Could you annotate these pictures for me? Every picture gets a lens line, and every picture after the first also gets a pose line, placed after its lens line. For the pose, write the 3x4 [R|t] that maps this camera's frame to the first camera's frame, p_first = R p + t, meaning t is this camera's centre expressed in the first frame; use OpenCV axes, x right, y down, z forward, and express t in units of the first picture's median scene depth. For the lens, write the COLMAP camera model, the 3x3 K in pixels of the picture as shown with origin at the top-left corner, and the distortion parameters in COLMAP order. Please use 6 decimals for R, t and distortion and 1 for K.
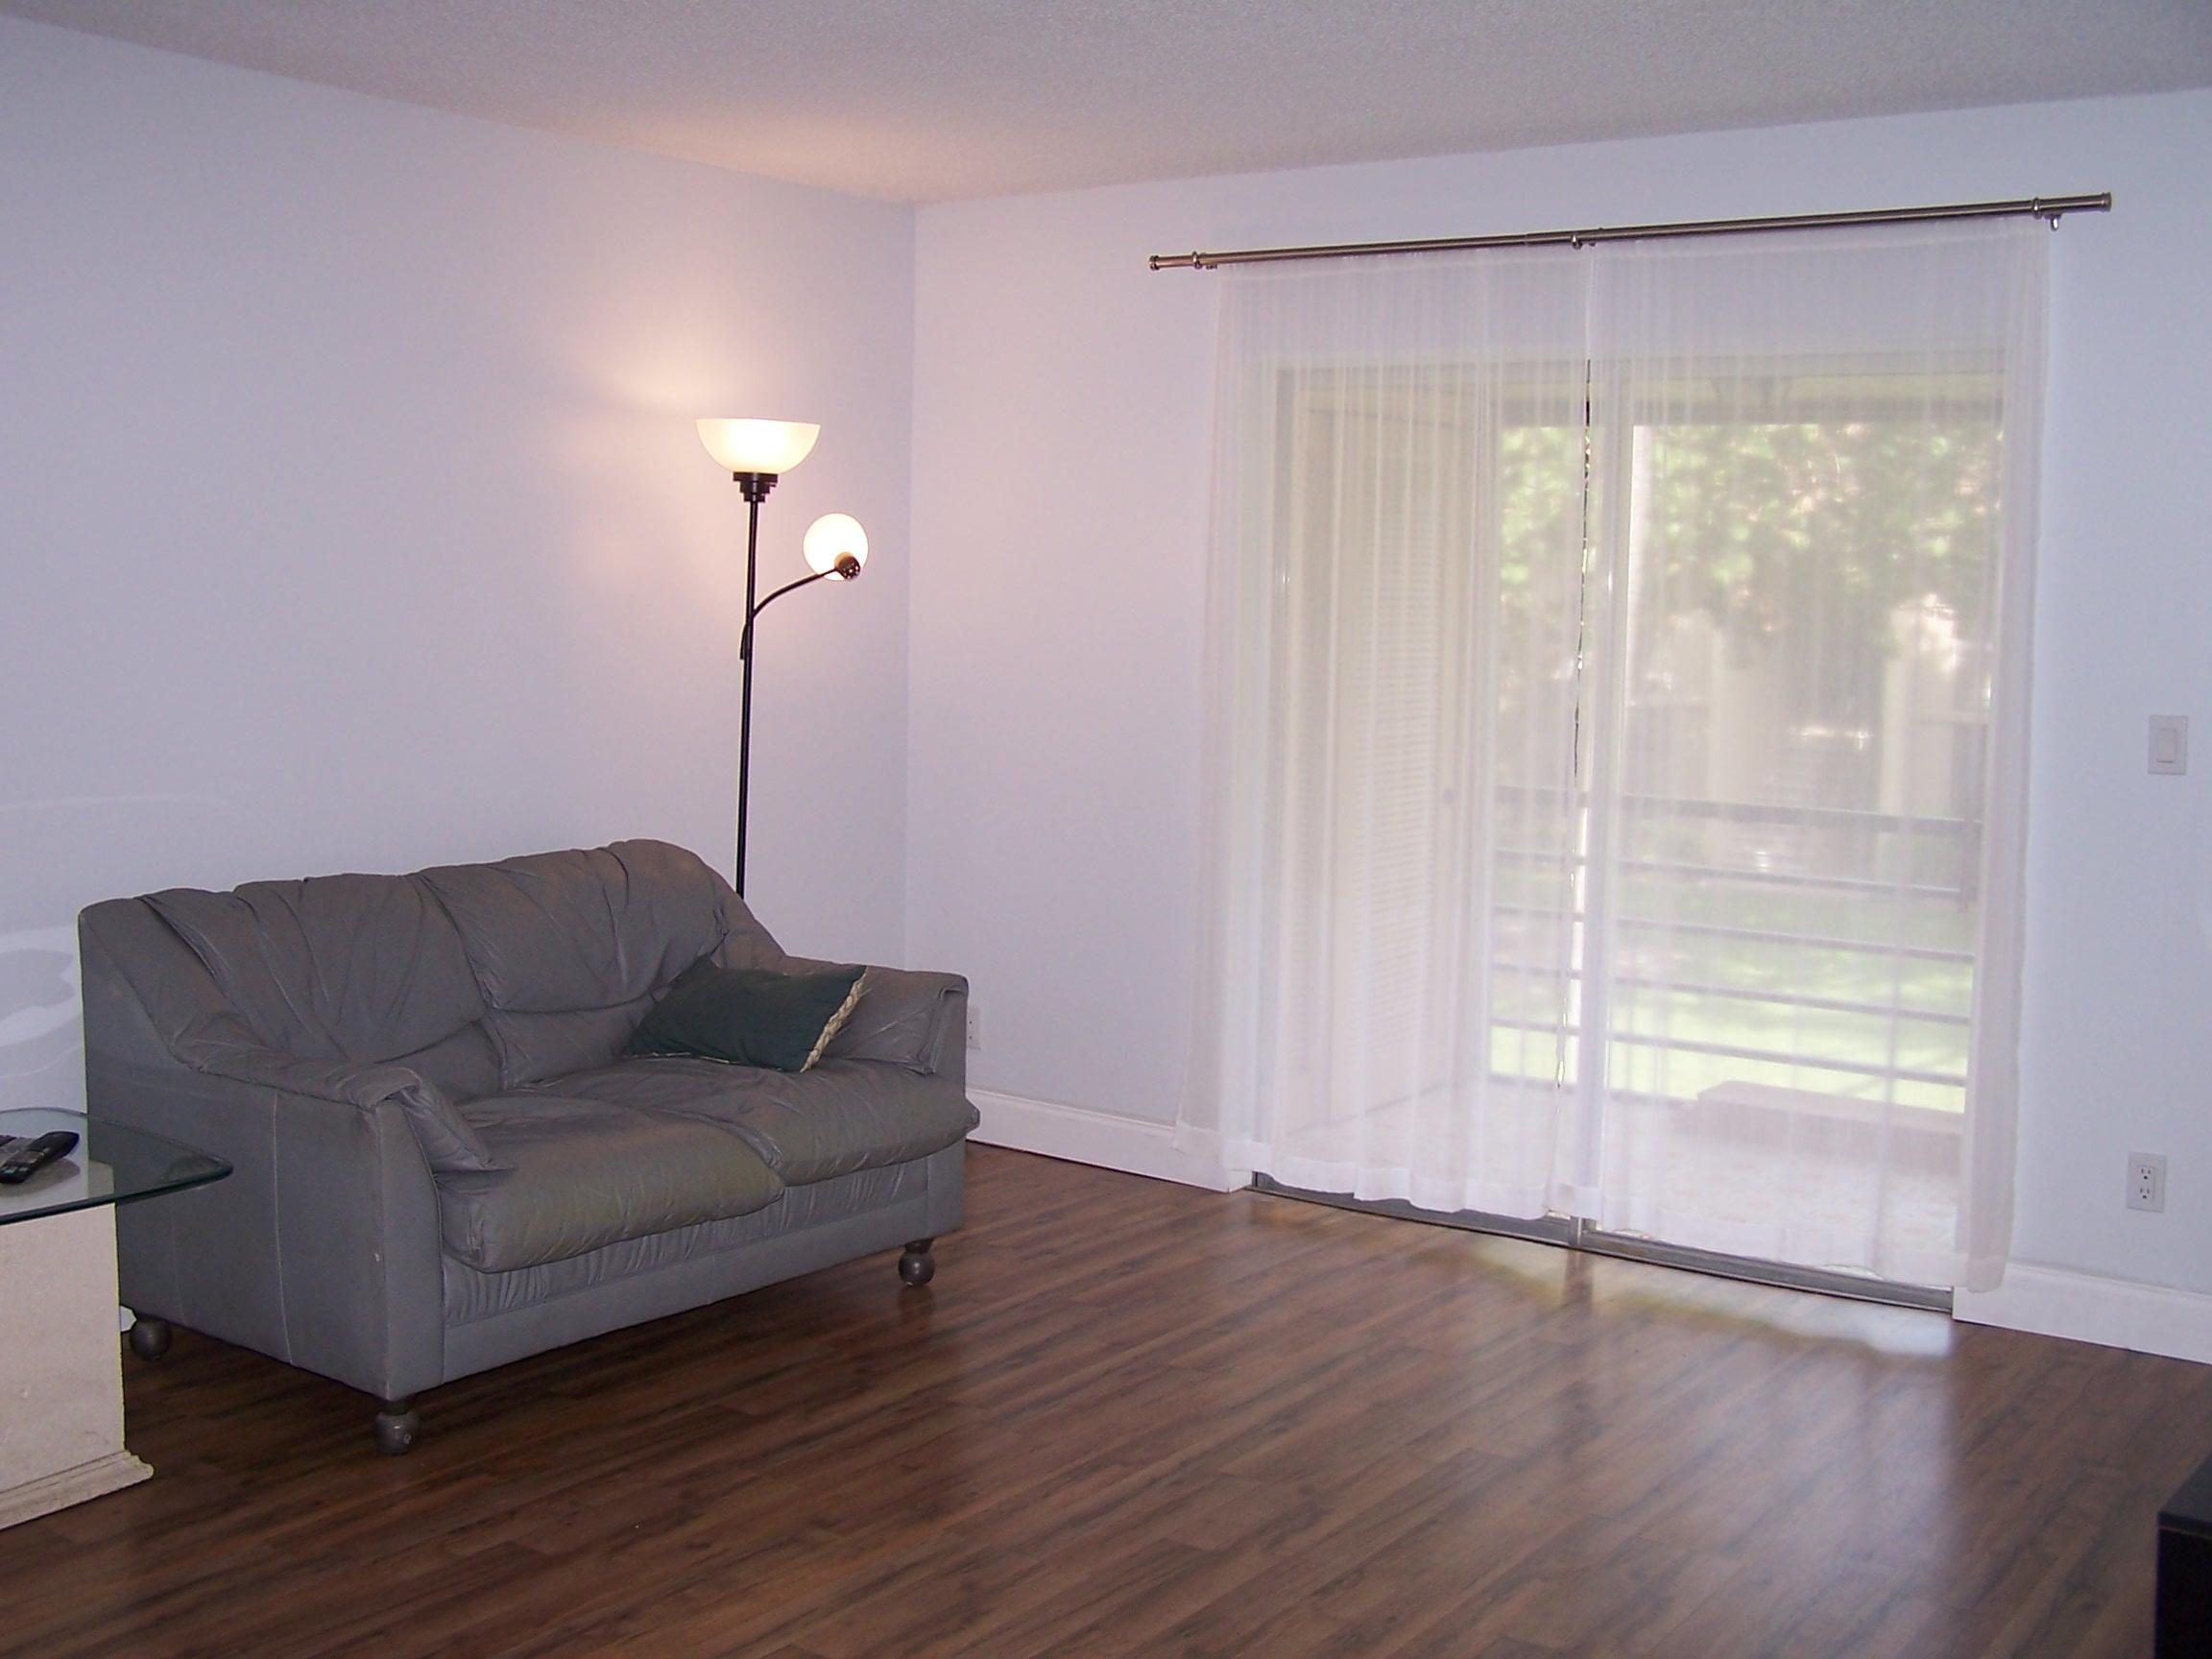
lens RADIAL K [[2455.5, 0, 1067.6], [0, 2455.5, 837.1], [0, 0, 1]] dist [-0.192318, 0.309839]
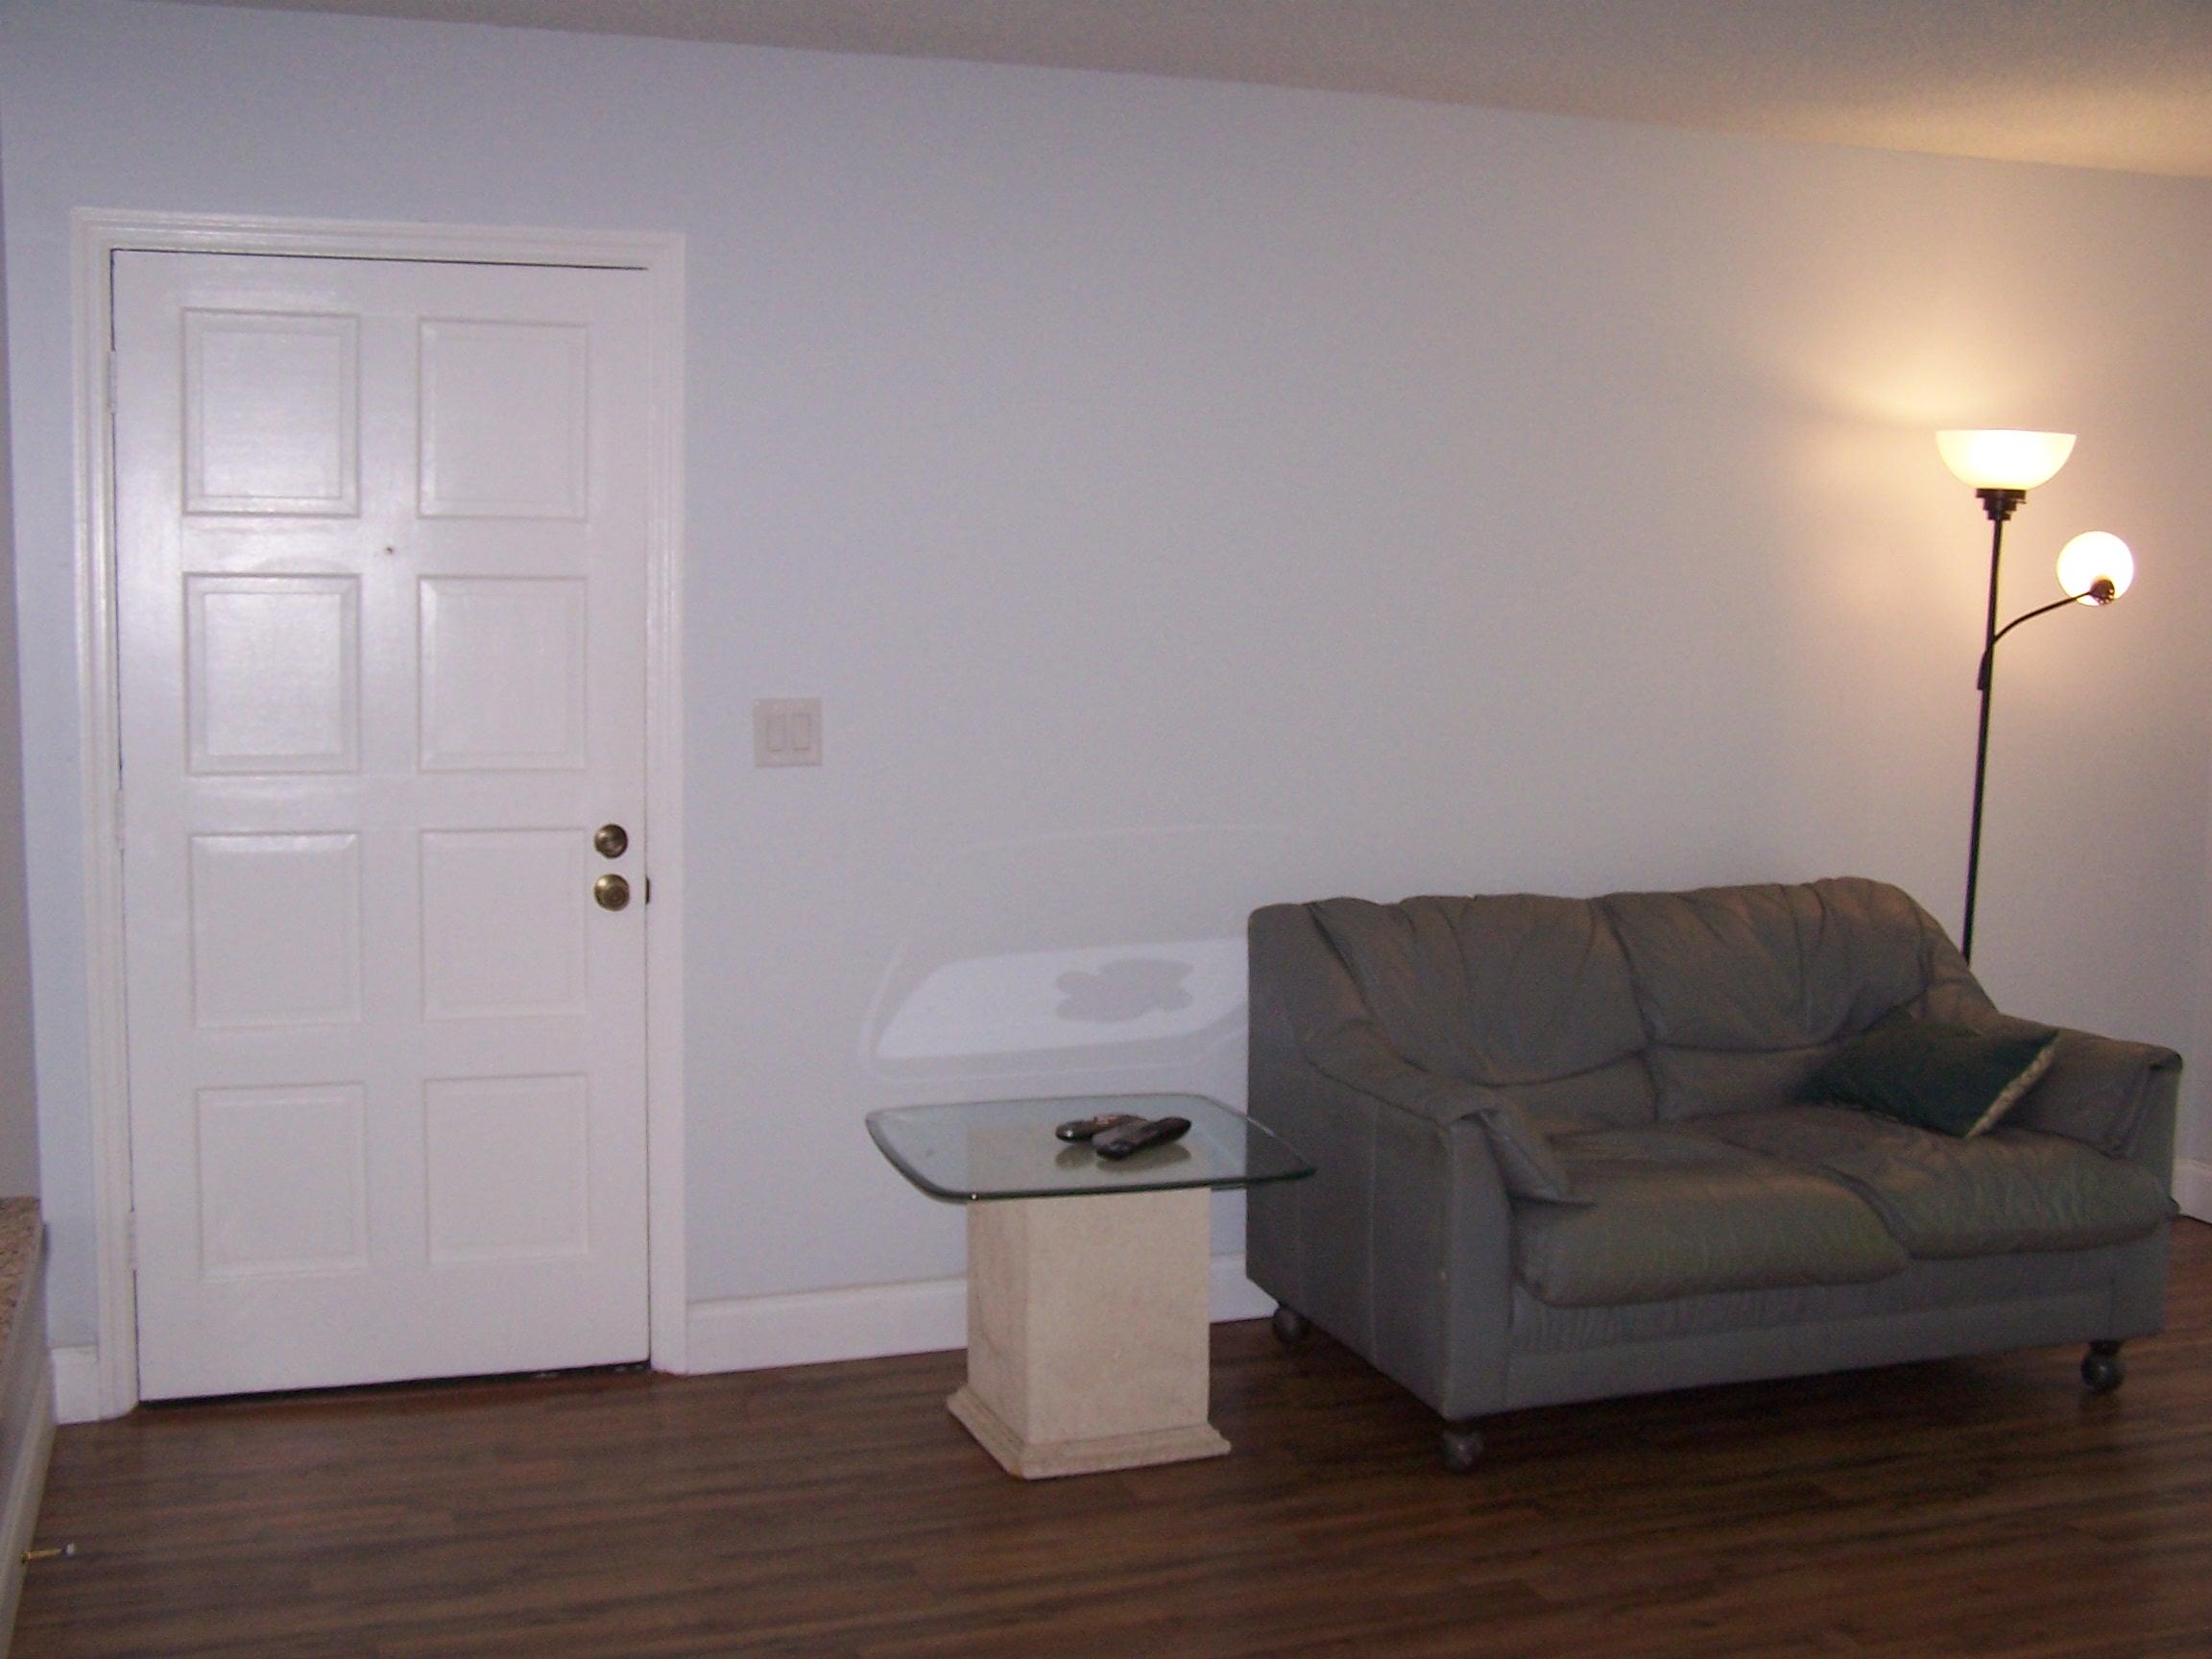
lens RADIAL K [[2455.5, 0, 1067.6], [0, 2455.5, 837.1], [0, 0, 1]] dist [-0.192318, 0.309839]
pose [[0.816146, 0.048016, -0.575847, 0.139550], [-0.054095, 0.998514, 0.006591, -0.005120], [0.575308, 0.025772, 0.817531, 0.068706]]
